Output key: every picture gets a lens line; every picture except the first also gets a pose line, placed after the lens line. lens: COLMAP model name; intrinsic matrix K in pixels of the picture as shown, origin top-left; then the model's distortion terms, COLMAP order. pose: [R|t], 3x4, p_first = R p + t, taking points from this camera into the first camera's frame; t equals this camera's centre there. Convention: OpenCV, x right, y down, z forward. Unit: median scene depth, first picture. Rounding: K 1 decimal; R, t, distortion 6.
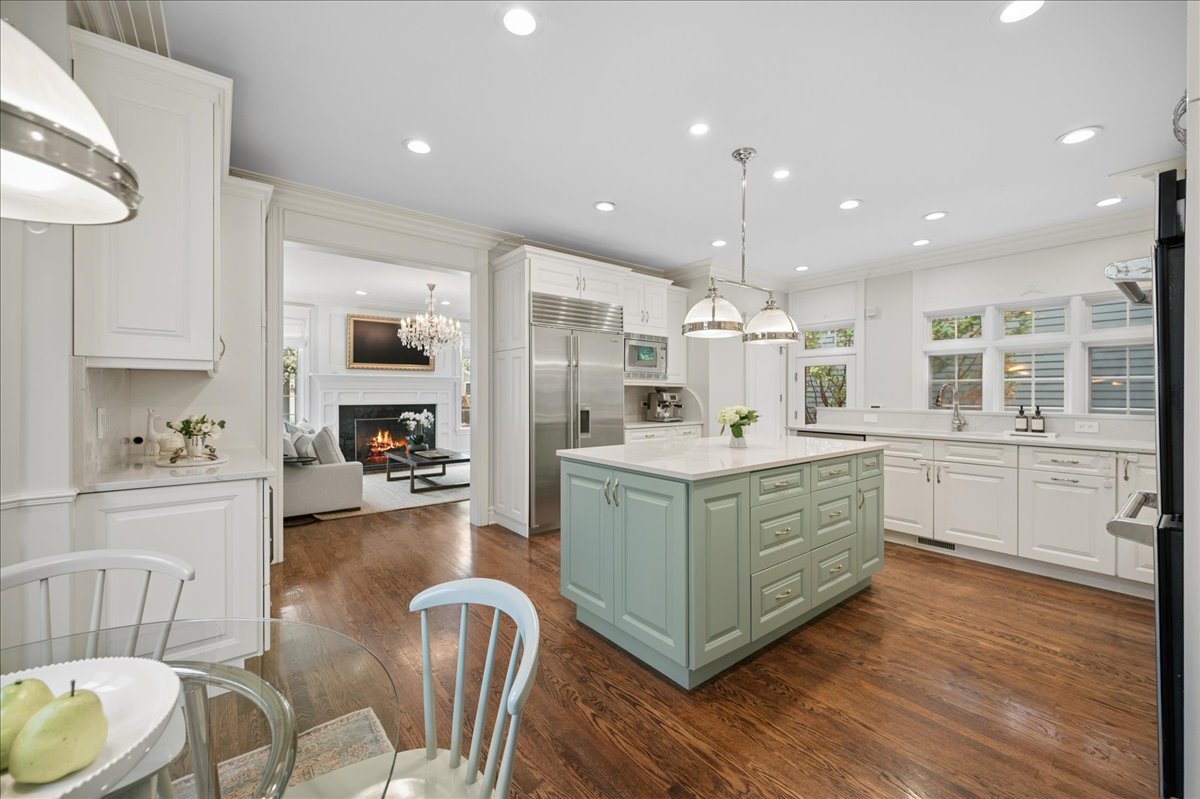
lens RADIAL K [[474.4, 0, 601.2], [0, 474.4, 395.2], [0, 0, 1]] dist [-0.000543, -0.000407]
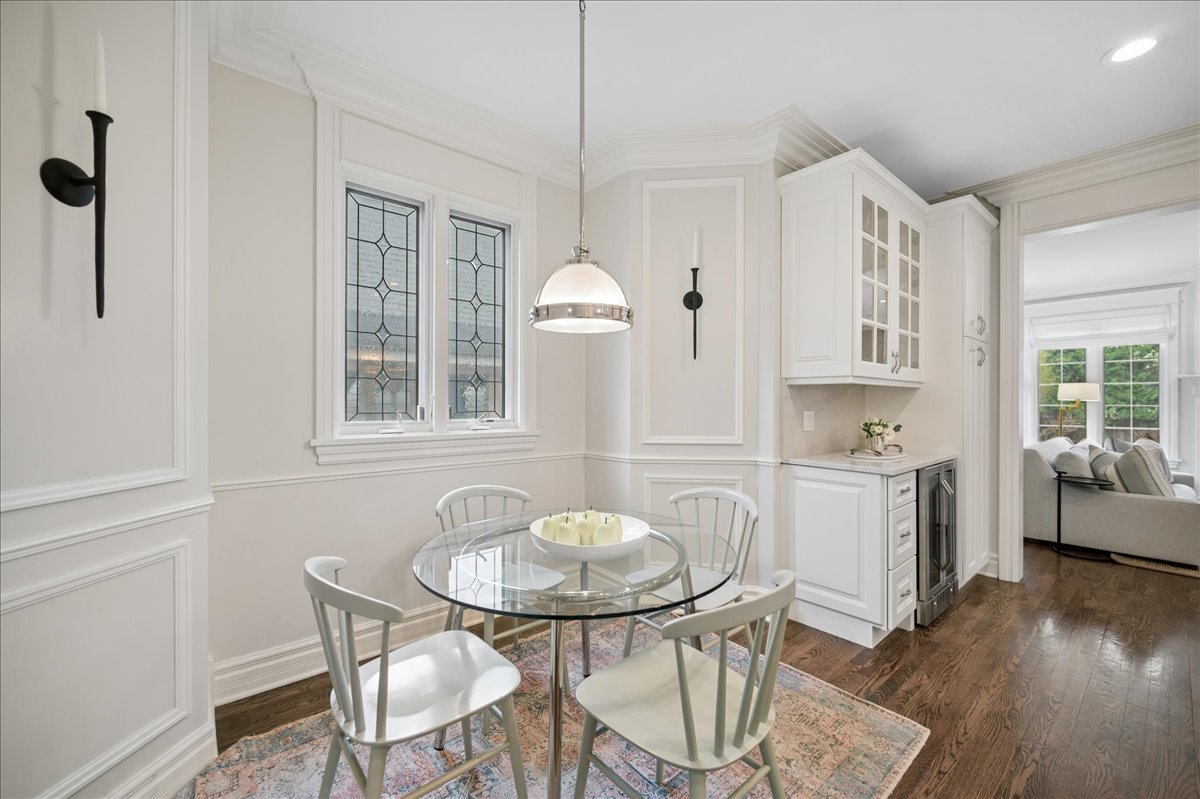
lens RADIAL K [[474.4, 0, 600.3], [0, 474.4, 400.6], [0, 0, 1]] dist [-0.000543, -0.000407]
pose [[0.016624, -0.001834, -0.999860, 0.230972], [-0.004958, 0.999986, -0.001916, -0.000181], [0.999850, 0.004989, 0.016614, 0.156715]]
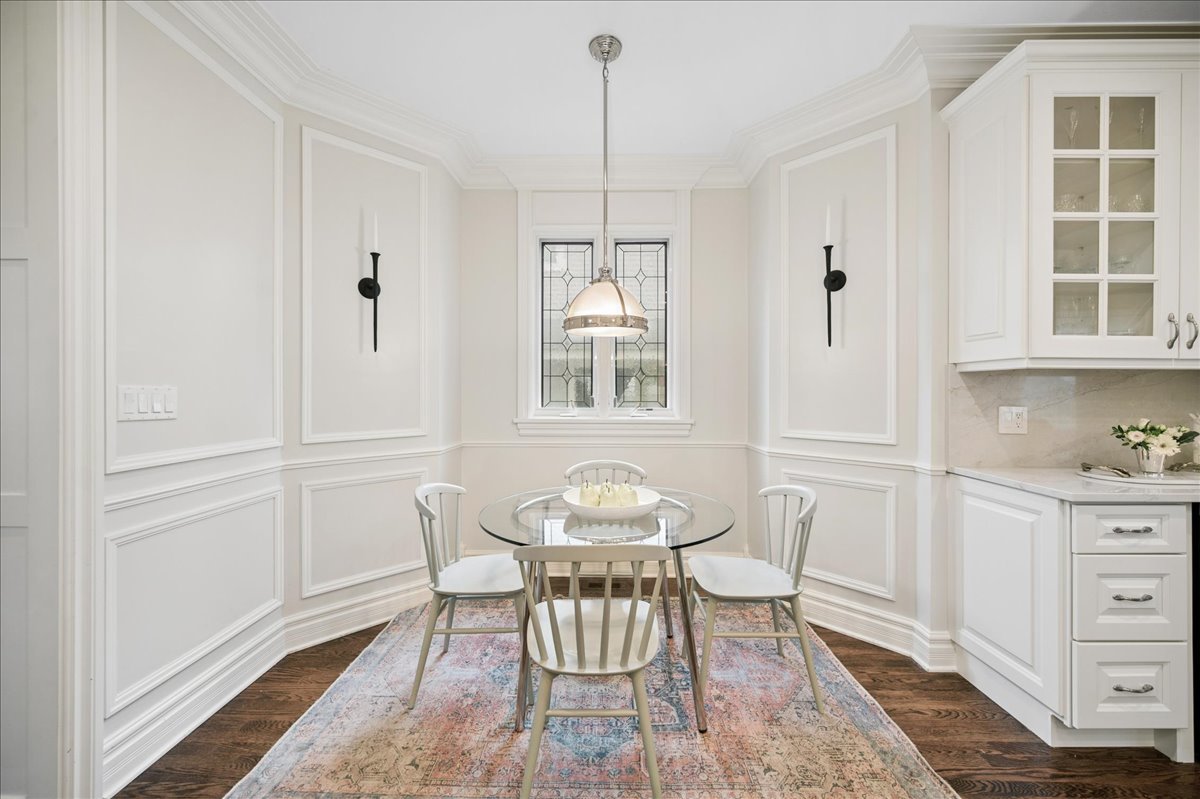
lens RADIAL K [[474.4, 0, 605.6], [0, 474.4, 392.3], [0, 0, 1]] dist [-0.000543, -0.000407]
pose [[-0.634962, -0.002072, -0.772541, 0.210689], [-0.005525, 0.999983, 0.001859, -0.001829], [0.772524, 0.005449, -0.634963, 0.493552]]
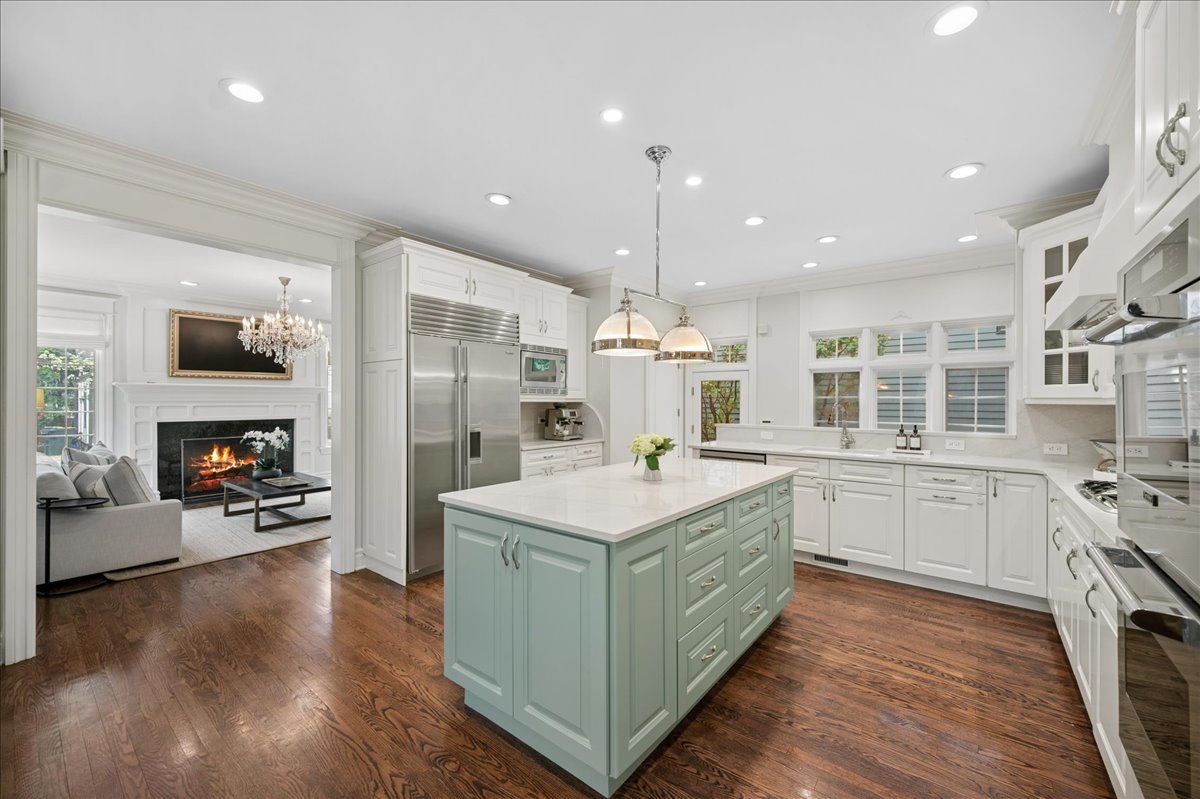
lens RADIAL K [[474.4, 0, 599.4], [0, 474.4, 400.7], [0, 0, 1]] dist [-0.000543, -0.000407]
pose [[0.975374, 0.000716, 0.220558, -0.004844], [-0.000230, 0.999997, -0.002230, -0.028397], [-0.220559, 0.002124, 0.975371, 0.115425]]
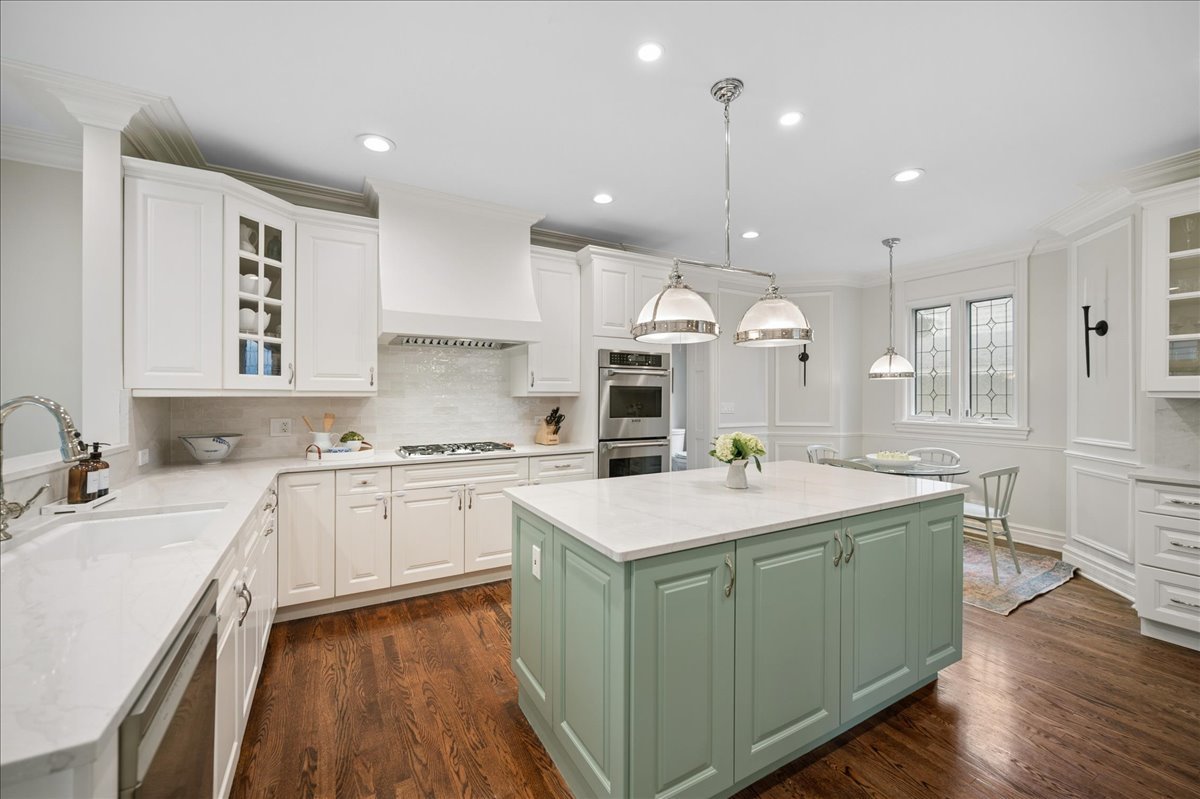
lens RADIAL K [[474.4, 0, 603.3], [0, 474.4, 396.1], [0, 0, 1]] dist [-0.000543, -0.000407]
pose [[-0.988399, -0.004157, 0.151823, 0.296125], [-0.003476, 0.999983, 0.004749, -0.030873], [-0.151840, 0.004166, -0.988396, 1.370988]]
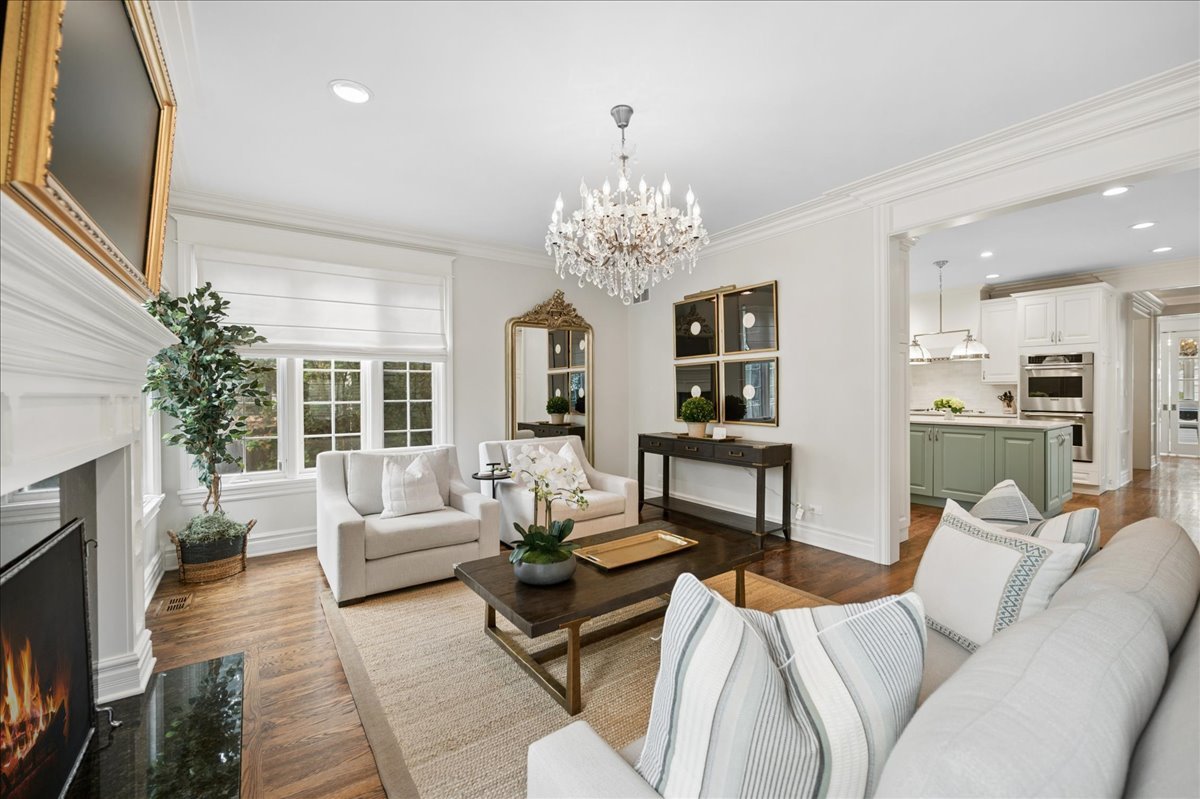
lens RADIAL K [[474.4, 0, 633.6], [0, 474.4, 393.1], [0, 0, 1]] dist [-0.000543, -0.000407]
pose [[0.036299, -0.004079, 0.999333, -1.252733], [0.007983, 0.999961, 0.003792, -0.010548], [-0.999309, 0.007840, 0.036330, 1.670509]]
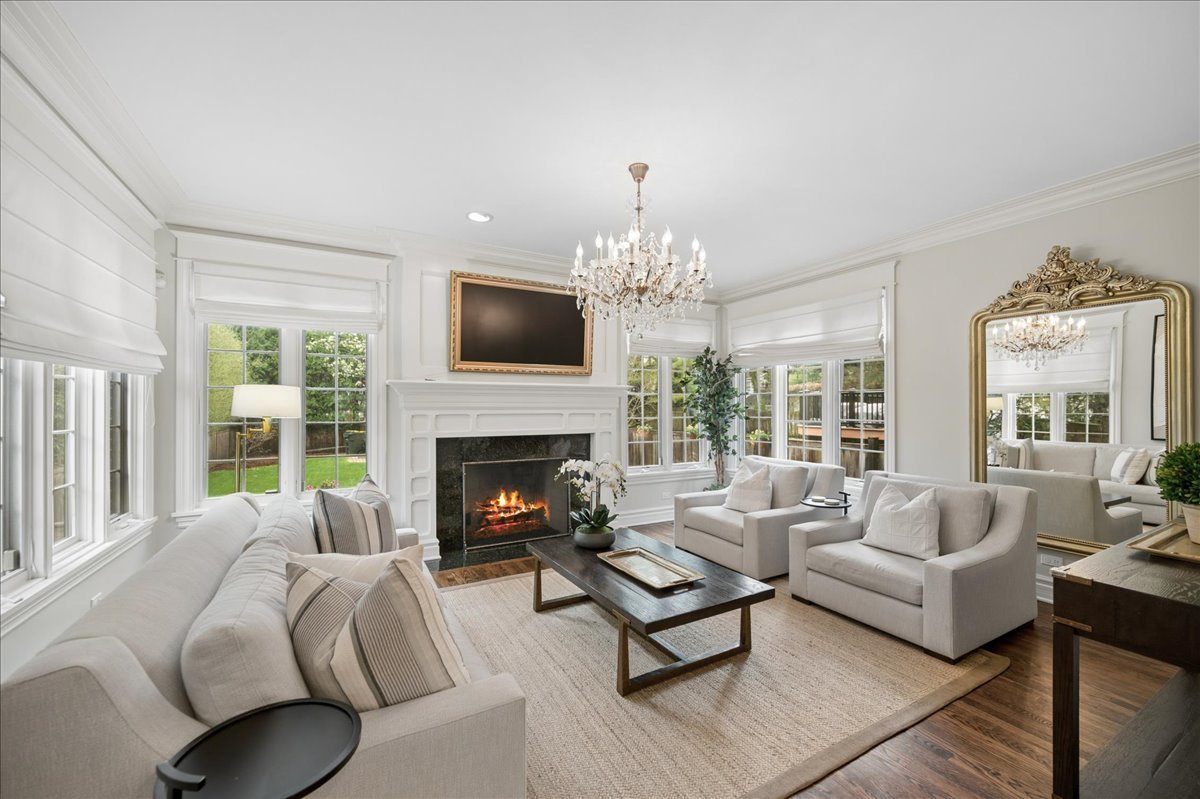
lens RADIAL K [[474.4, 0, 595.8], [0, 474.4, 406.9], [0, 0, 1]] dist [-0.000543, -0.000407]
pose [[0.985392, -0.000667, -0.170298, -0.569125], [-0.000188, 0.999987, -0.005004, -0.025161], [0.170300, 0.004963, 0.985380, 1.006765]]
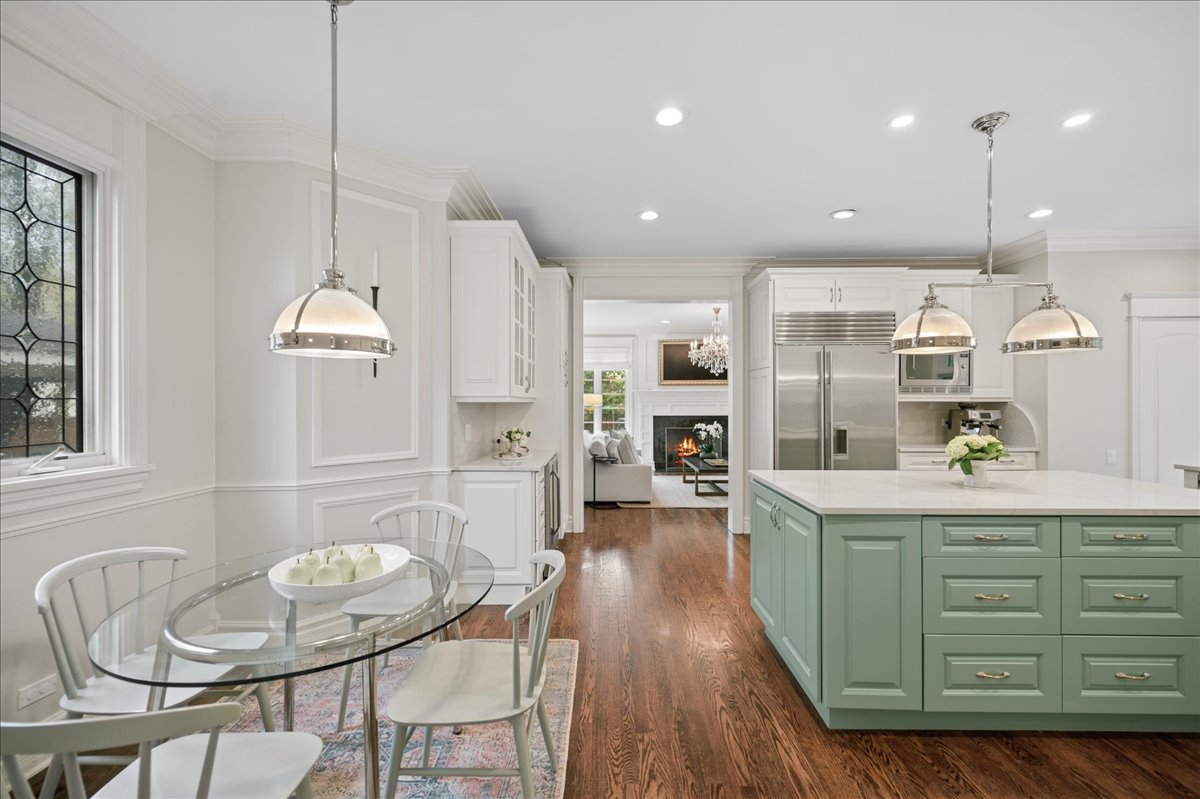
lens RADIAL K [[474.4, 0, 602.3], [0, 474.4, 401.3], [0, 0, 1]] dist [-0.000543, -0.000407]
pose [[0.770663, -0.002428, -0.637238, 0.240063], [0.001439, 0.999997, -0.002070, -0.027188], [0.637241, 0.000679, 0.770664, -0.026603]]
